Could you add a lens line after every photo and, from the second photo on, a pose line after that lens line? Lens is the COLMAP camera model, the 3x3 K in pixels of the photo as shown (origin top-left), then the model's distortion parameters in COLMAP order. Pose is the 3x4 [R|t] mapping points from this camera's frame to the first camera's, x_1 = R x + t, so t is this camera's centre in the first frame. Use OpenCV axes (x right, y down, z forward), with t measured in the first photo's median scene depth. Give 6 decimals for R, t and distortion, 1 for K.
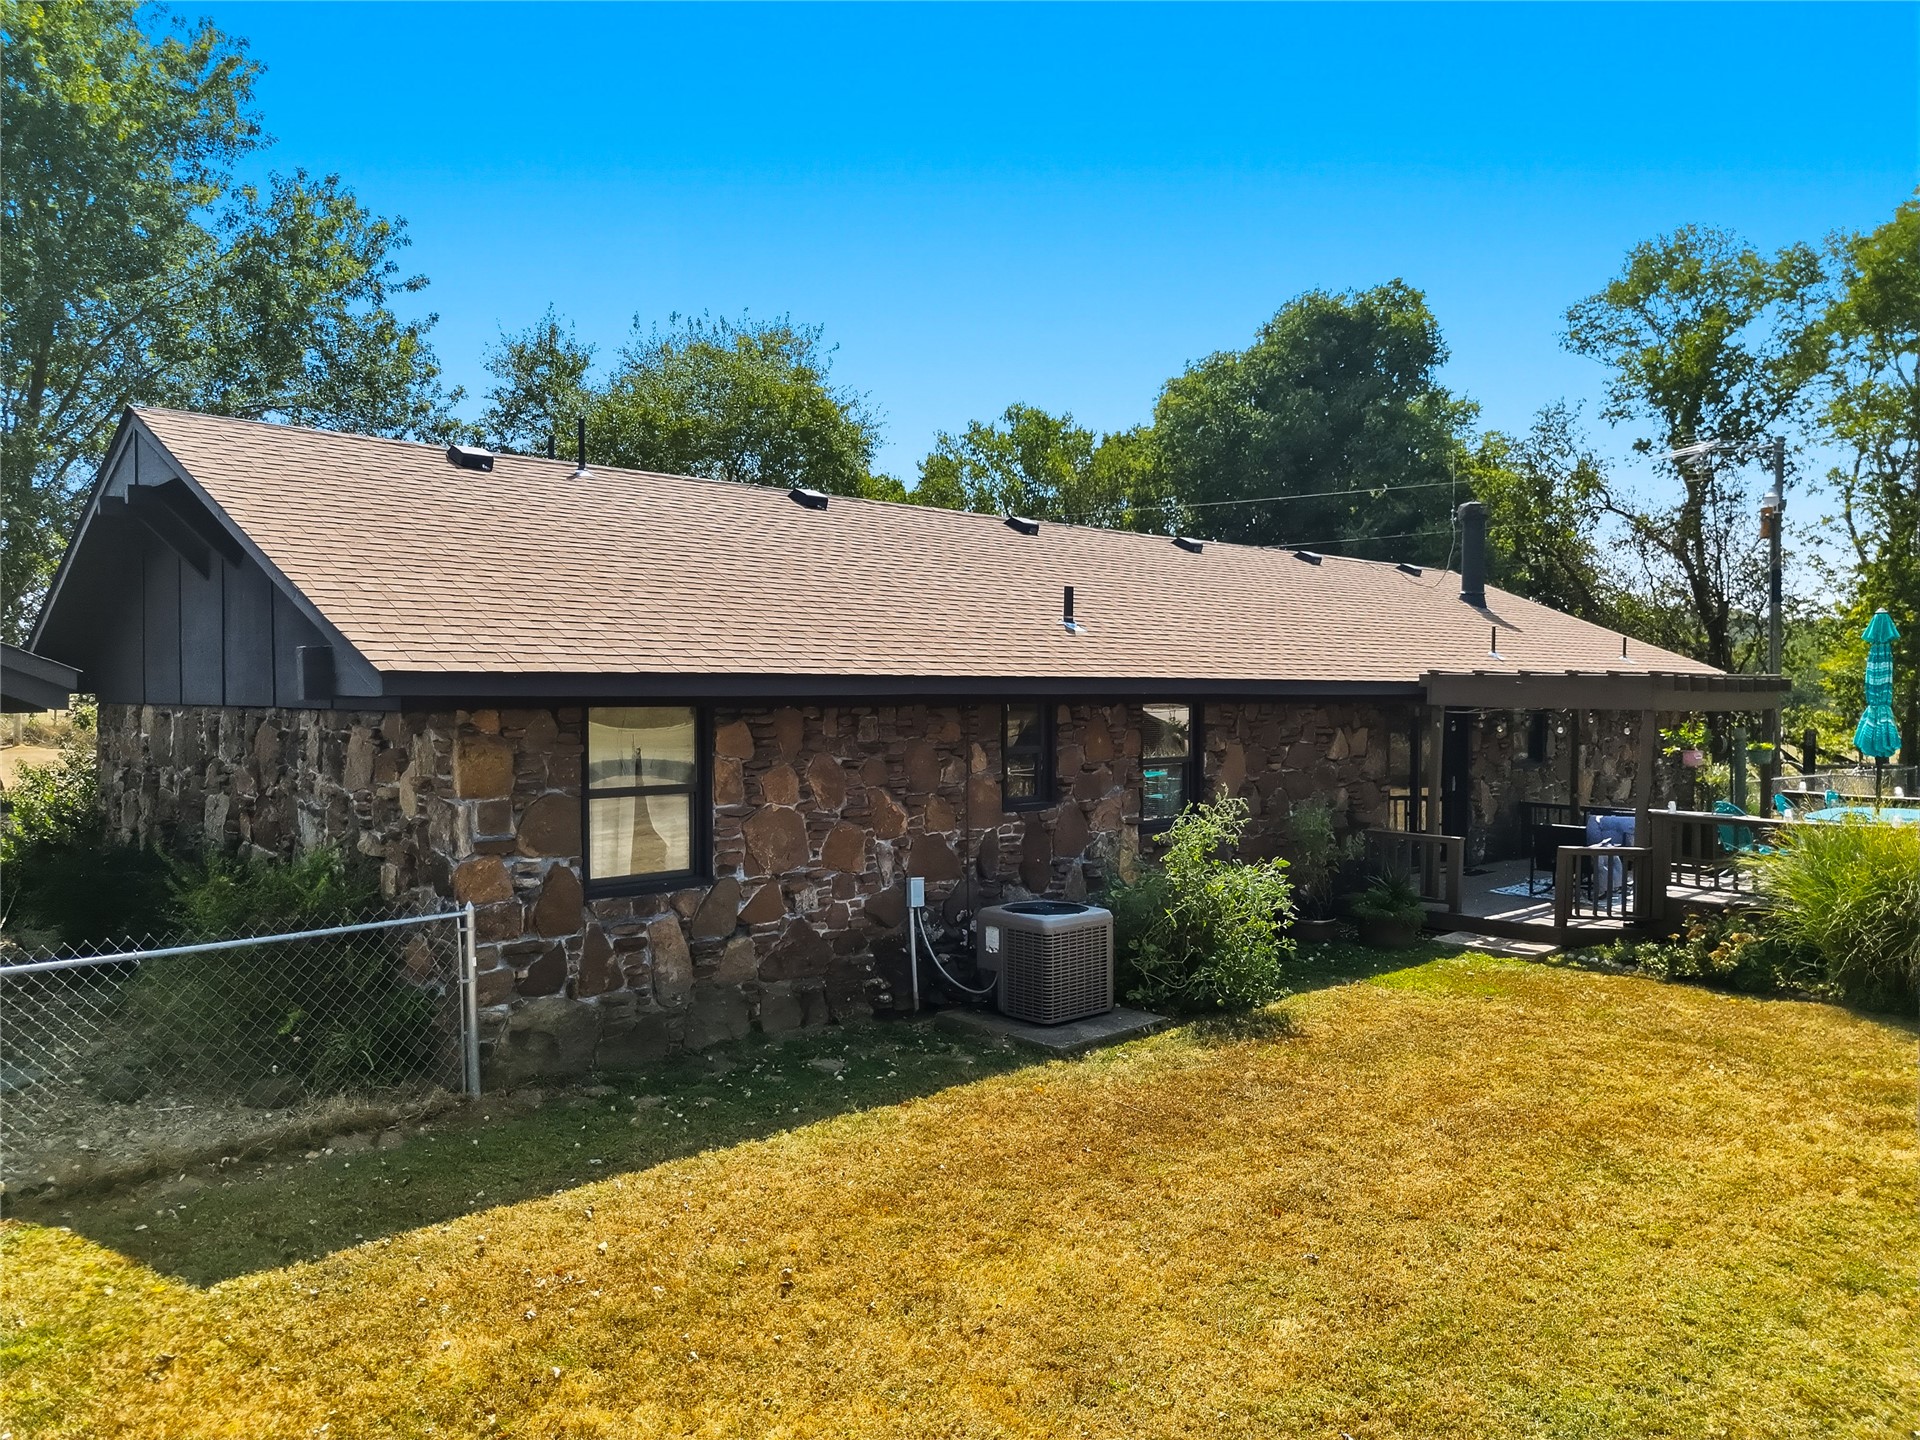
lens RADIAL K [[1362.0, 0, 967.5], [0, 1362.0, 719.0], [0, 0, 1]] dist [0.076444, -0.081399]
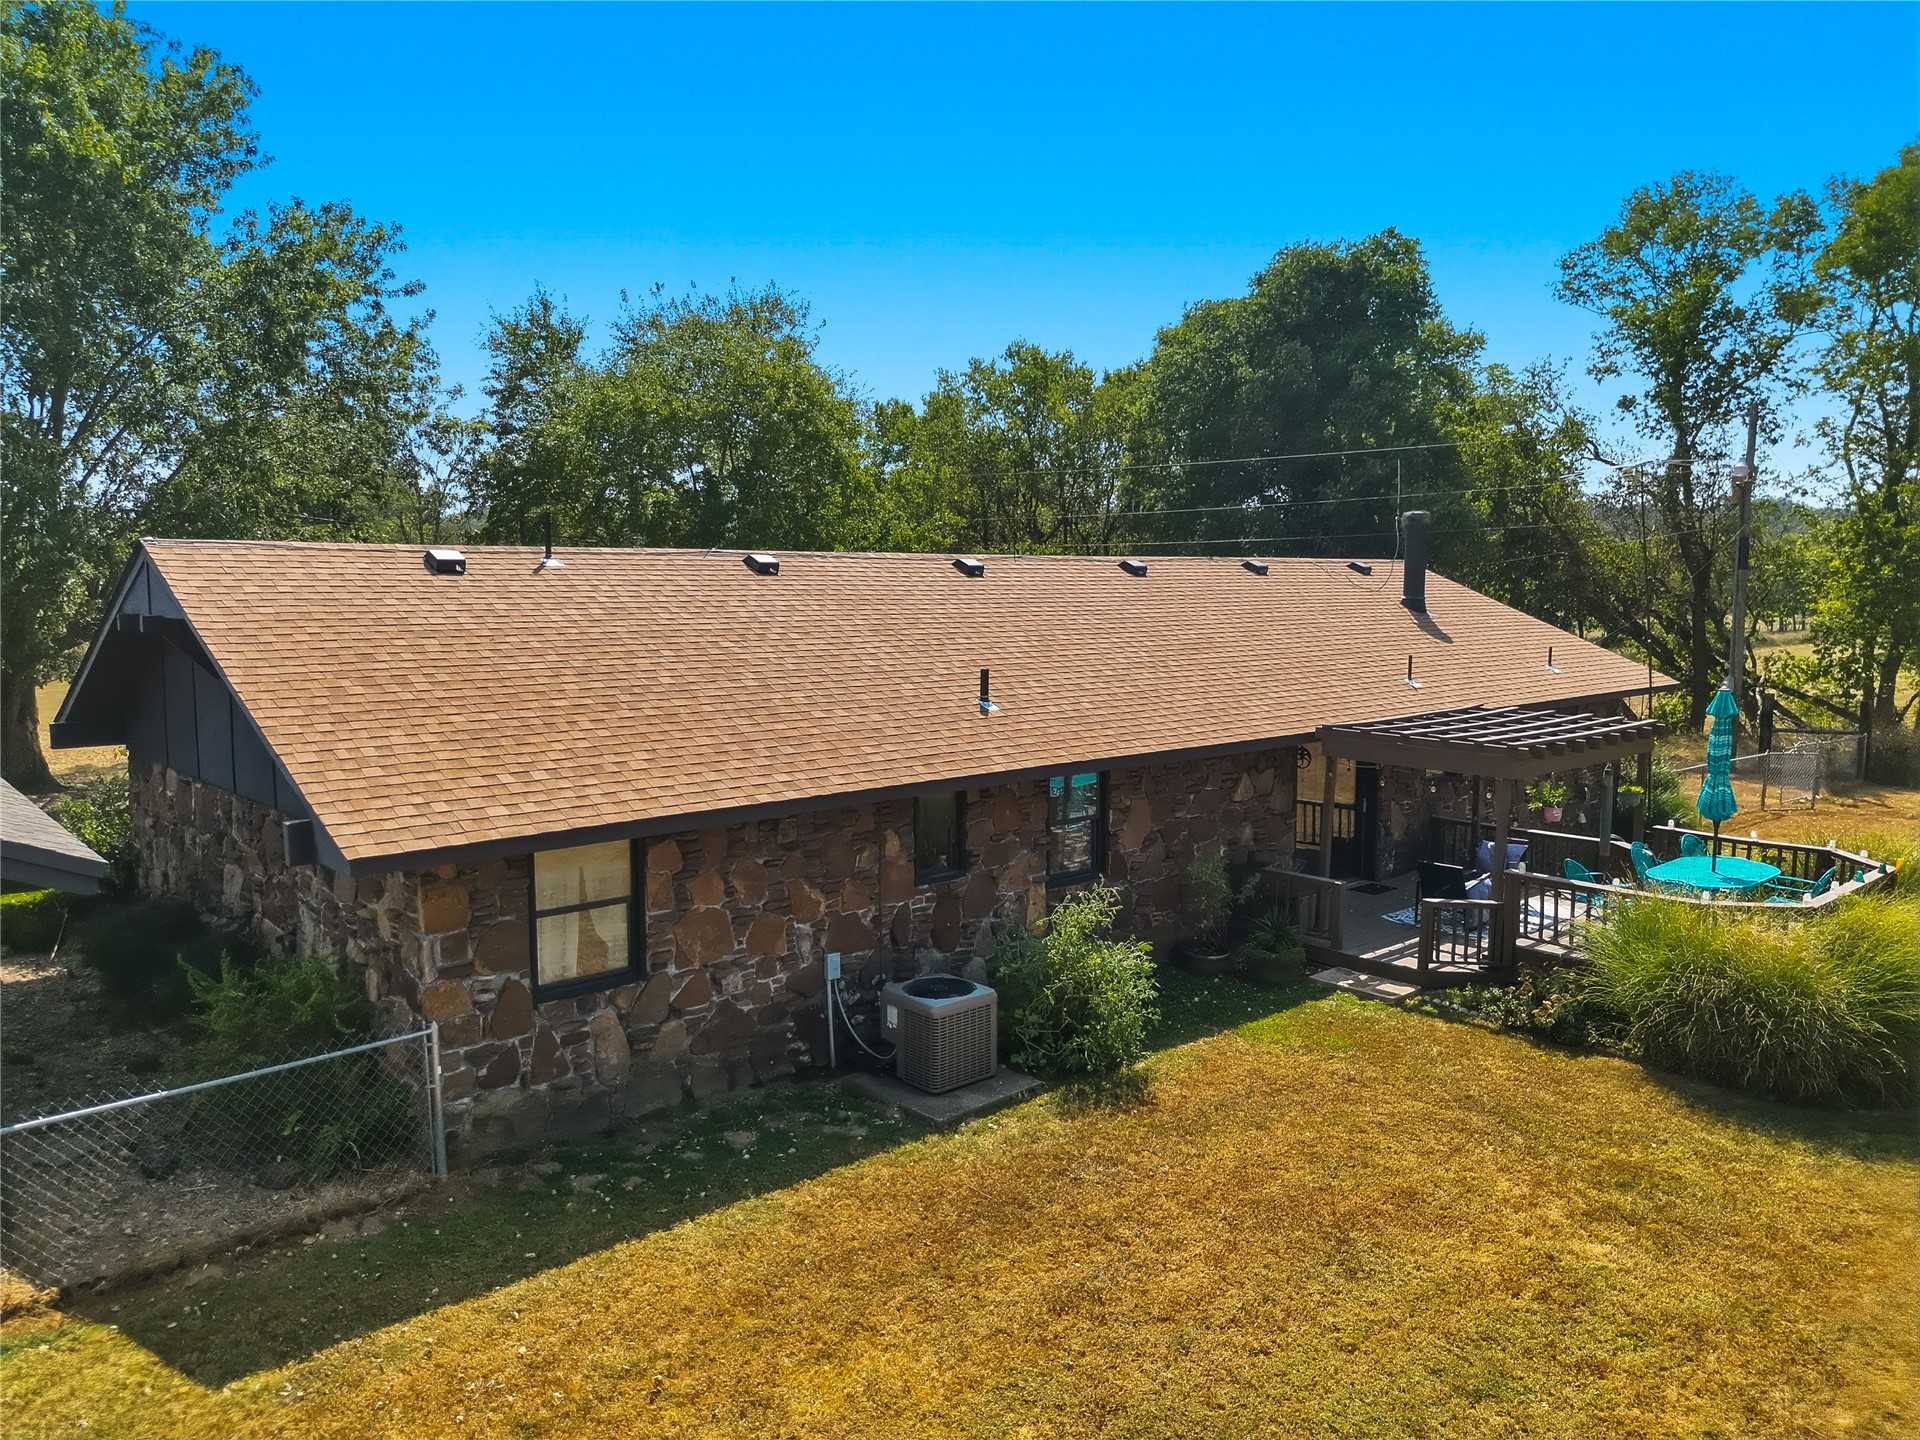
lens RADIAL K [[1352.2, 0, 959.3], [0, 1352.2, 729.2], [0, 0, 1]] dist [0.070153, -0.070216]
pose [[0.999766, 0.001485, -0.021599, 0.098627], [0.000216, 0.996909, 0.078568, -0.170961], [0.021649, -0.078554, 0.996675, -0.132030]]
